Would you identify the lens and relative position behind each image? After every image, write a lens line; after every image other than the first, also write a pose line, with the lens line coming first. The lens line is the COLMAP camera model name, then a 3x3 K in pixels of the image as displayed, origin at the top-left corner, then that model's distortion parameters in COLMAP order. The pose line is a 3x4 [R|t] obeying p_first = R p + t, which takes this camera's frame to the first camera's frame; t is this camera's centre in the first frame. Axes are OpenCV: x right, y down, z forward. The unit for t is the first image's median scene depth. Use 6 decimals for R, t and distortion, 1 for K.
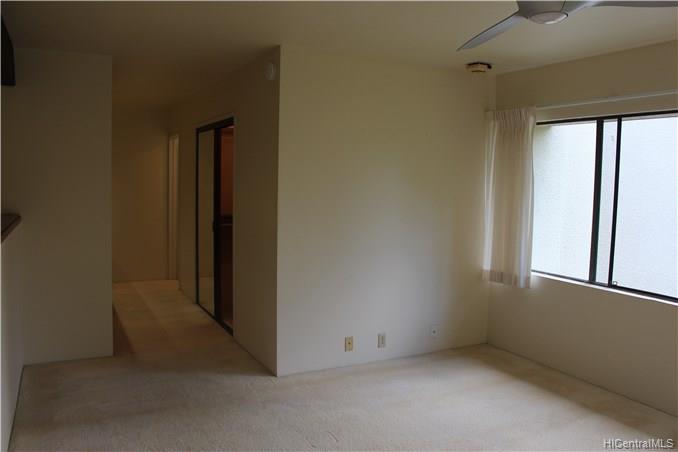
lens RADIAL K [[561.7, 0, 342.2], [0, 561.7, 227.5], [0, 0, 1]] dist [-0.102411, 0.014894]
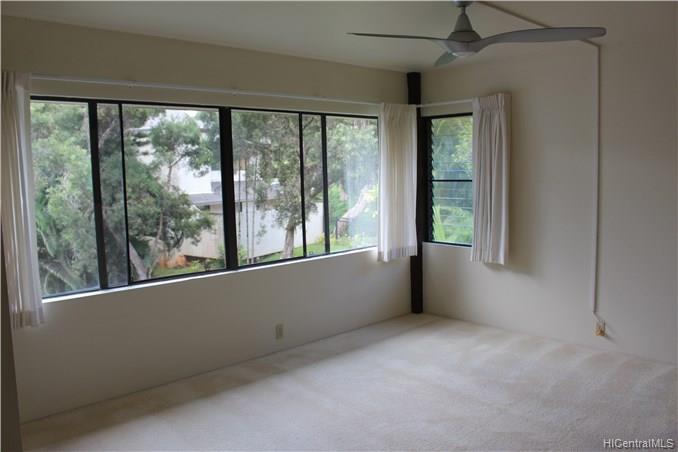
lens RADIAL K [[561.7, 0, 342.2], [0, 561.7, 227.5], [0, 0, 1]] dist [-0.102411, 0.014894]
pose [[-0.255198, -0.111322, 0.960459, -0.530298], [0.100107, 0.984969, 0.140762, -0.091150], [-0.961693, 0.132071, -0.240218, 0.932567]]
